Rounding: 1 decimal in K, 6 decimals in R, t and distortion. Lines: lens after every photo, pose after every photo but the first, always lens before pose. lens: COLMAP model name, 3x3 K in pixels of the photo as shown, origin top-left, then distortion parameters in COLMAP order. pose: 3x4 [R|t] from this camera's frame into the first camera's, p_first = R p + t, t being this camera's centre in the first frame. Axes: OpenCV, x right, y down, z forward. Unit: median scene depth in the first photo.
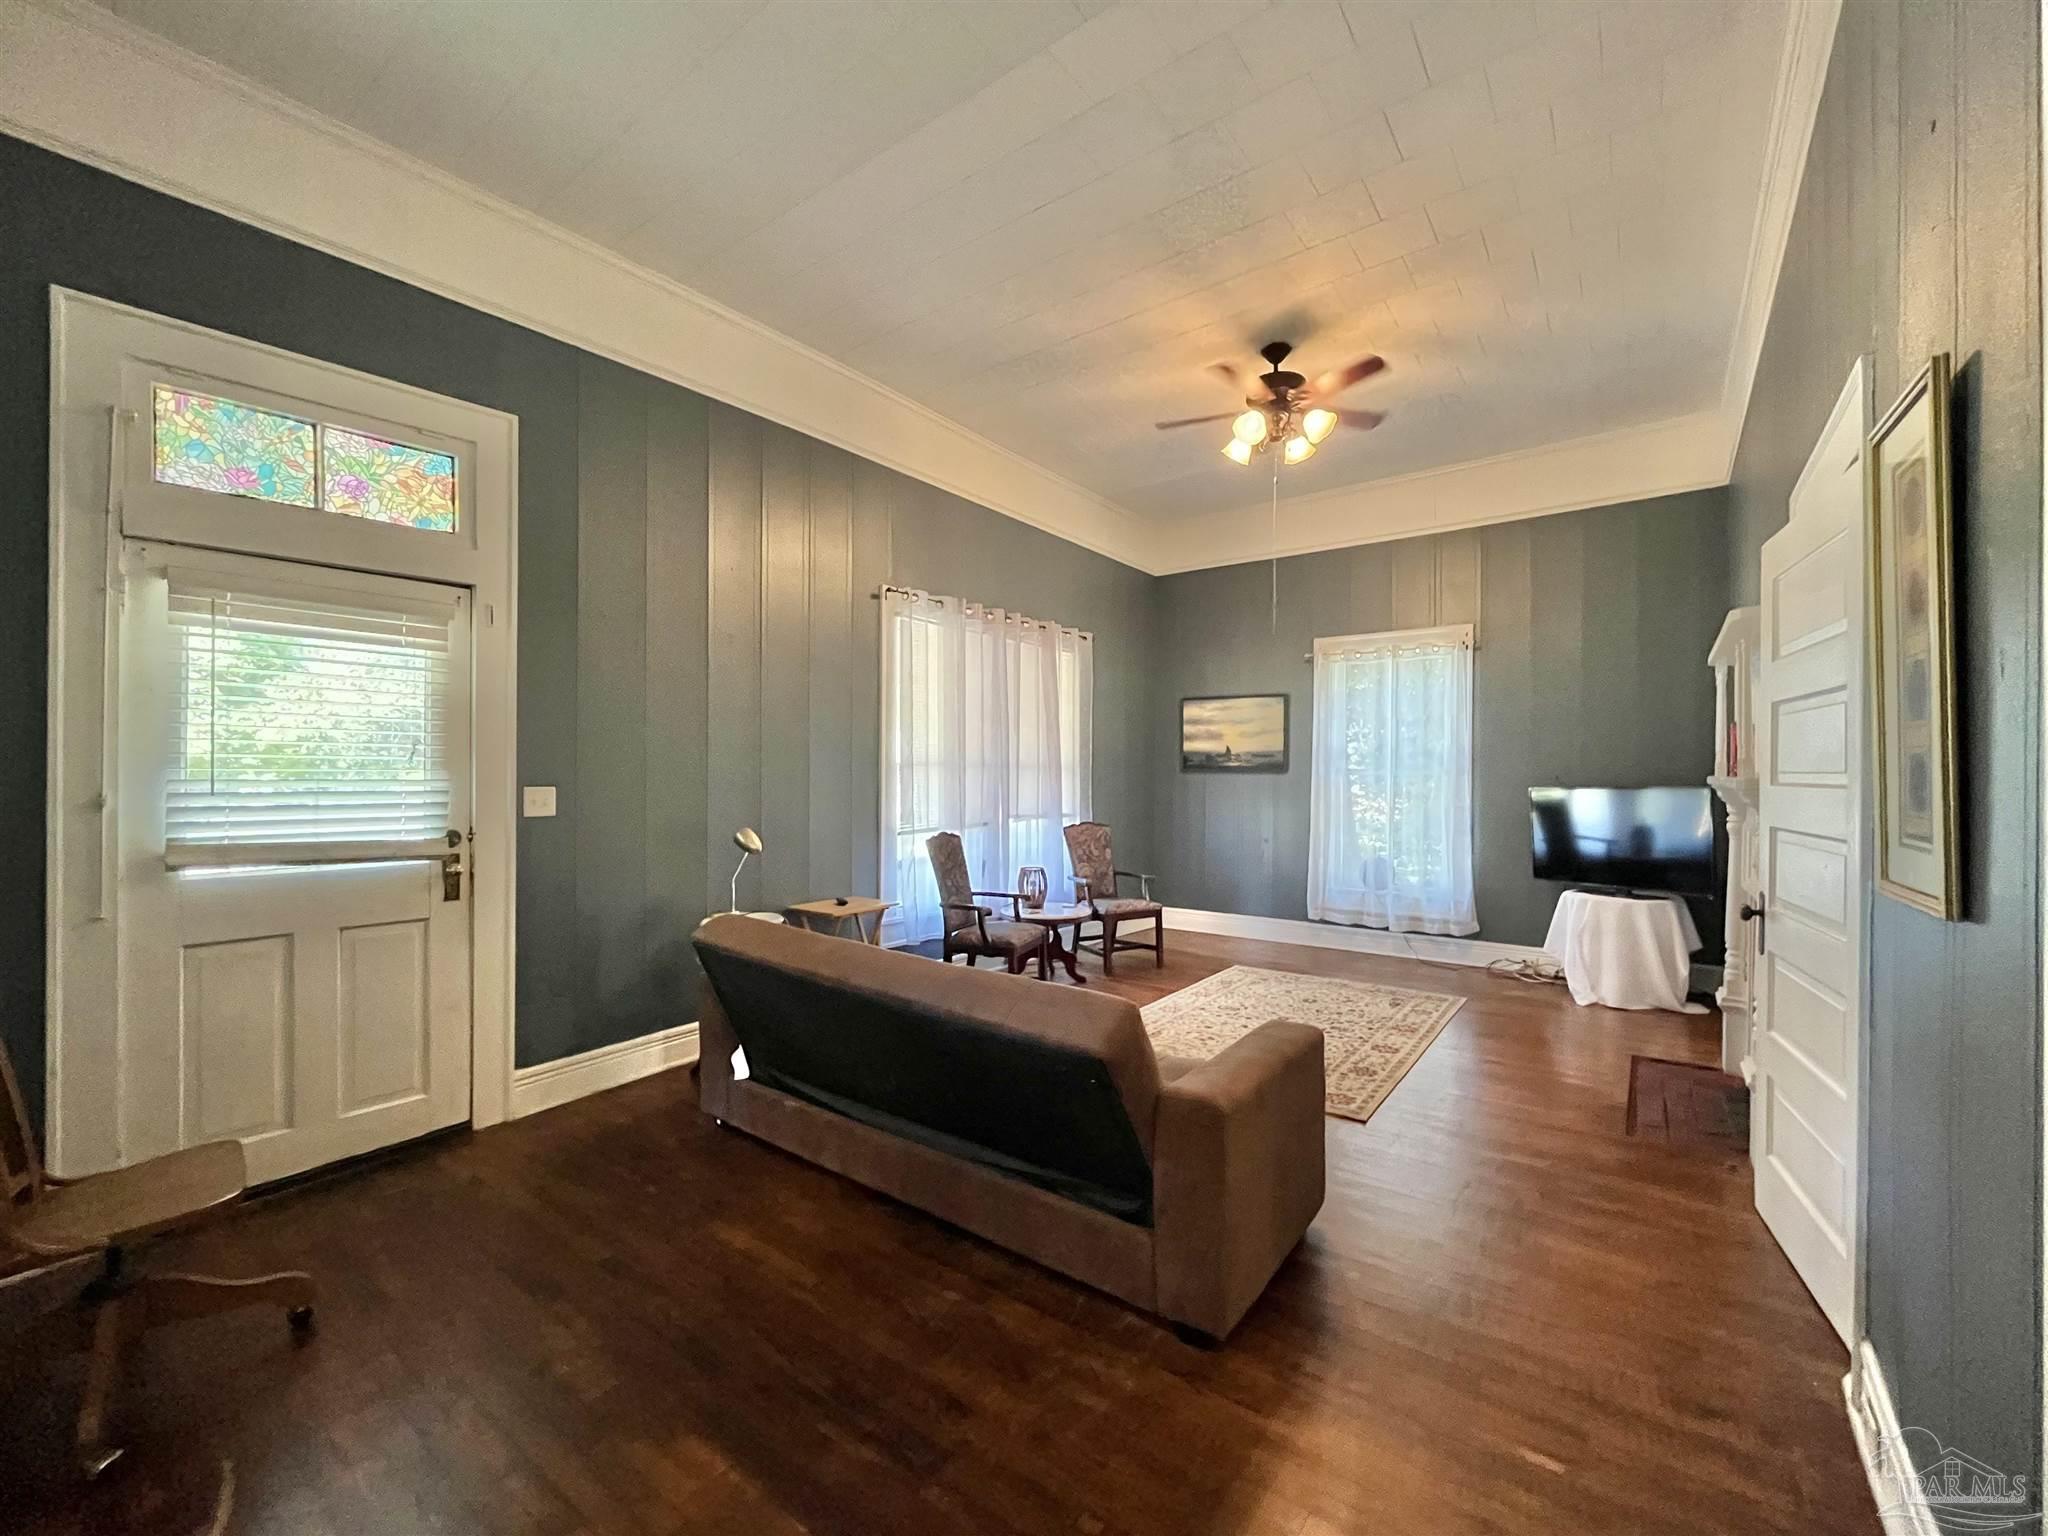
lens RADIAL K [[828.5, 0, 1022.9], [0, 828.5, 772.1], [0, 0, 1]] dist [0.000893, 0.000345]
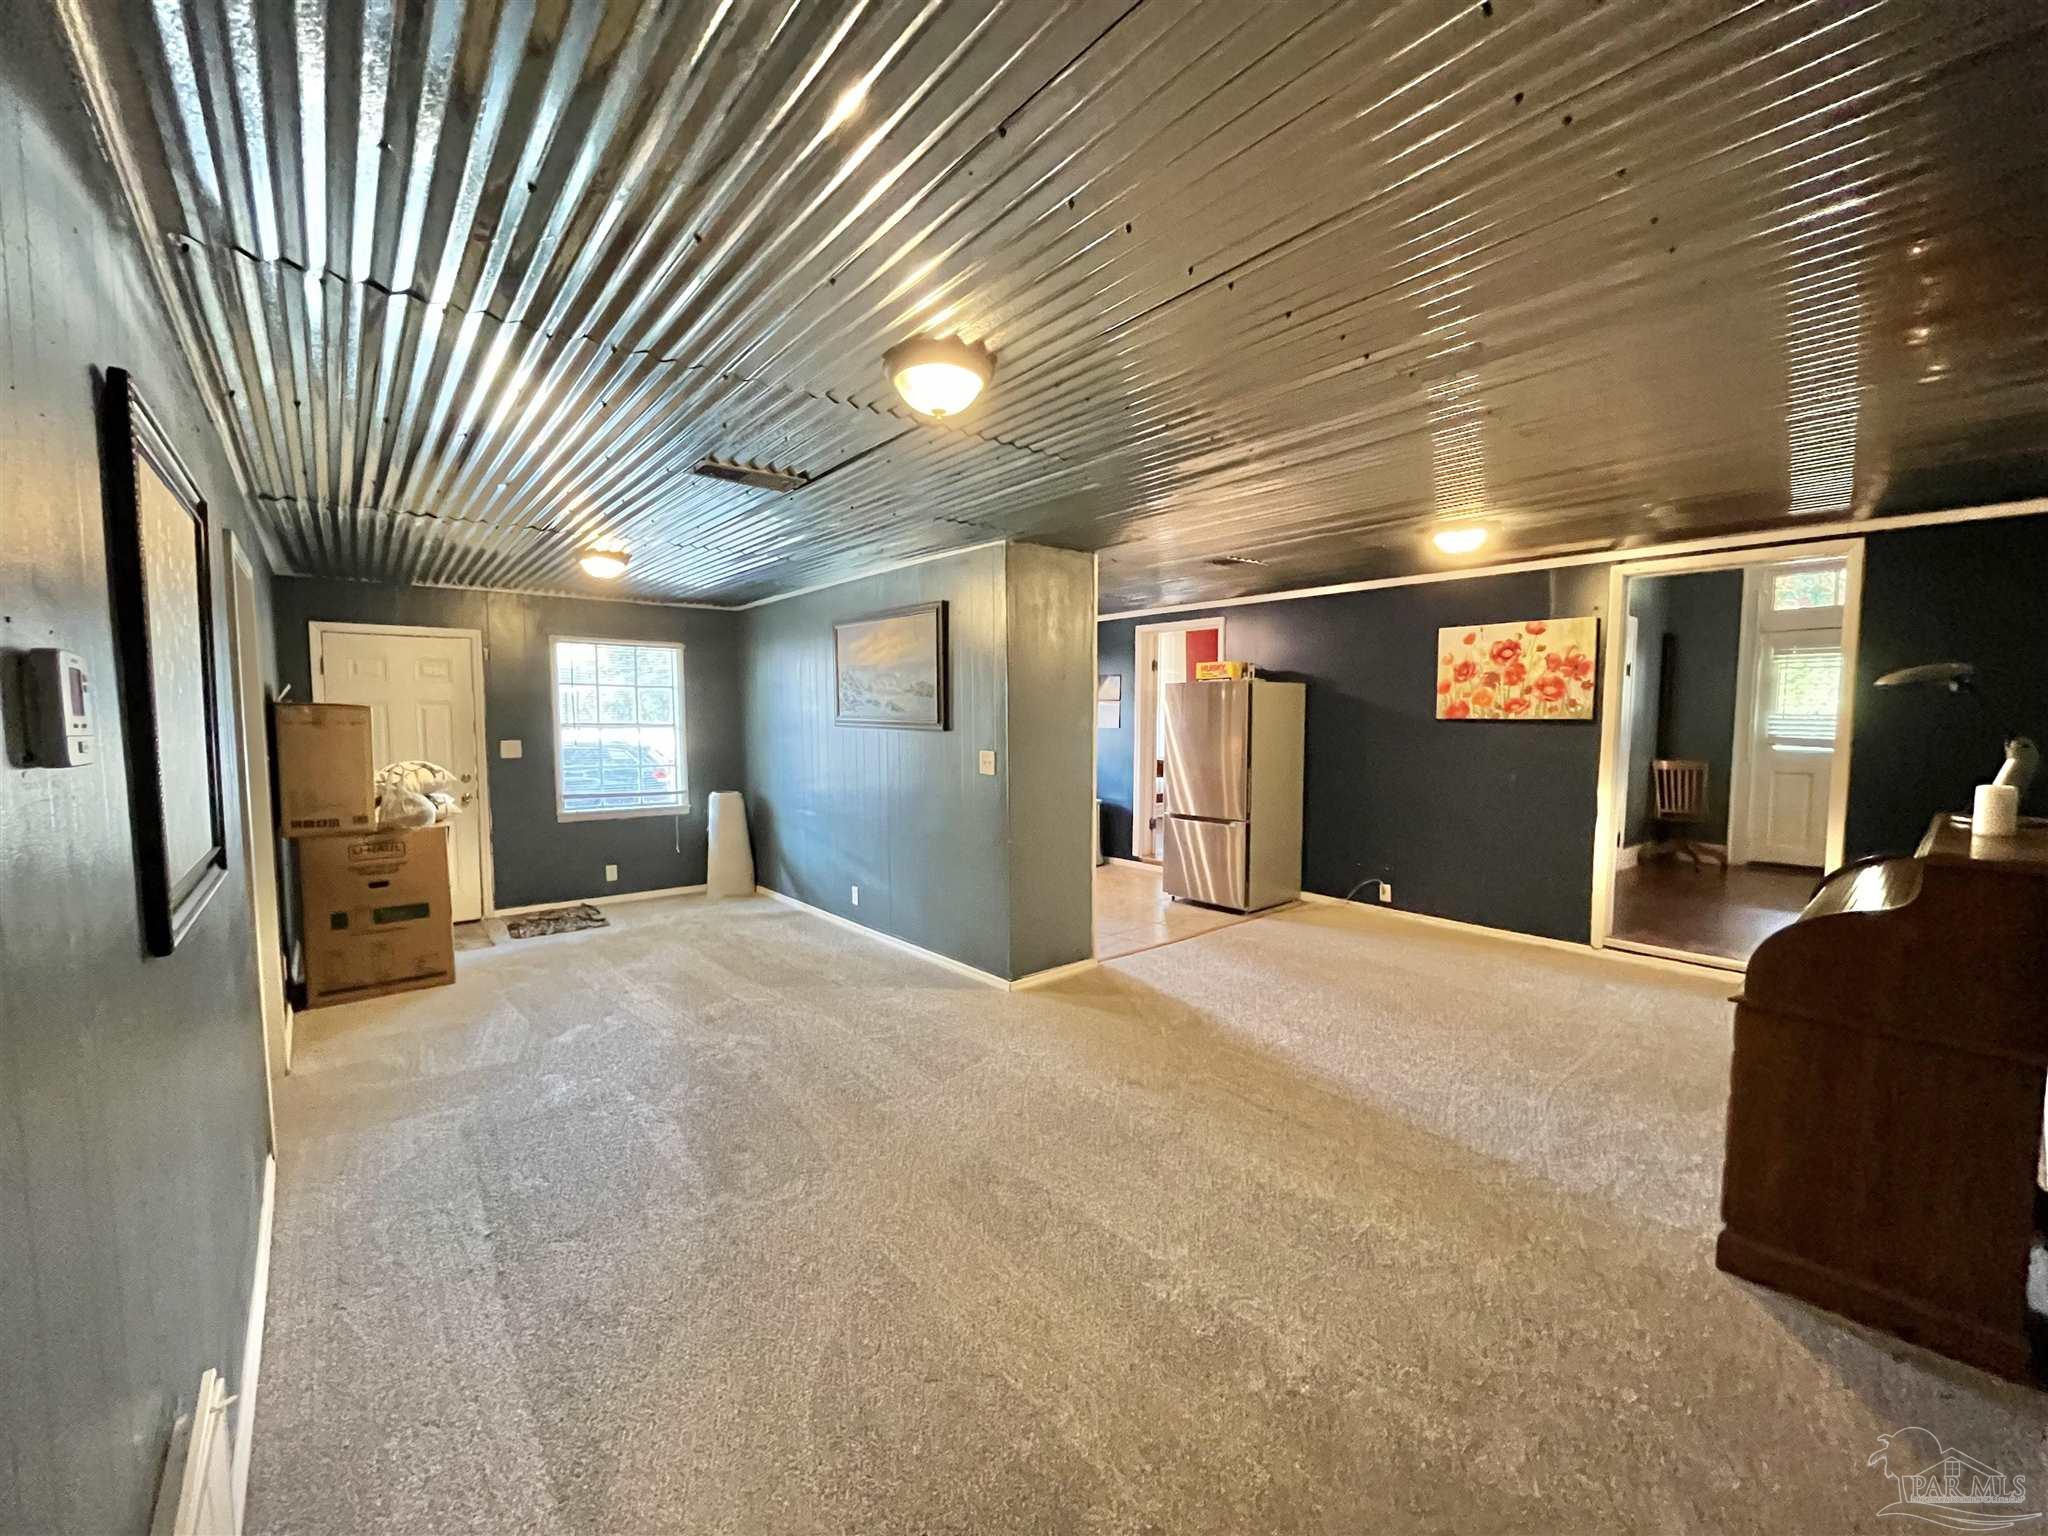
lens RADIAL K [[828.5, 0, 1019.4], [0, 828.5, 770.4], [0, 0, 1]] dist [0.000893, 0.000345]
pose [[-0.221970, 0.067753, -0.972697, 2.422208], [-0.003184, 0.997527, 0.070209, 0.010915], [0.975048, 0.018681, -0.221205, -0.931563]]
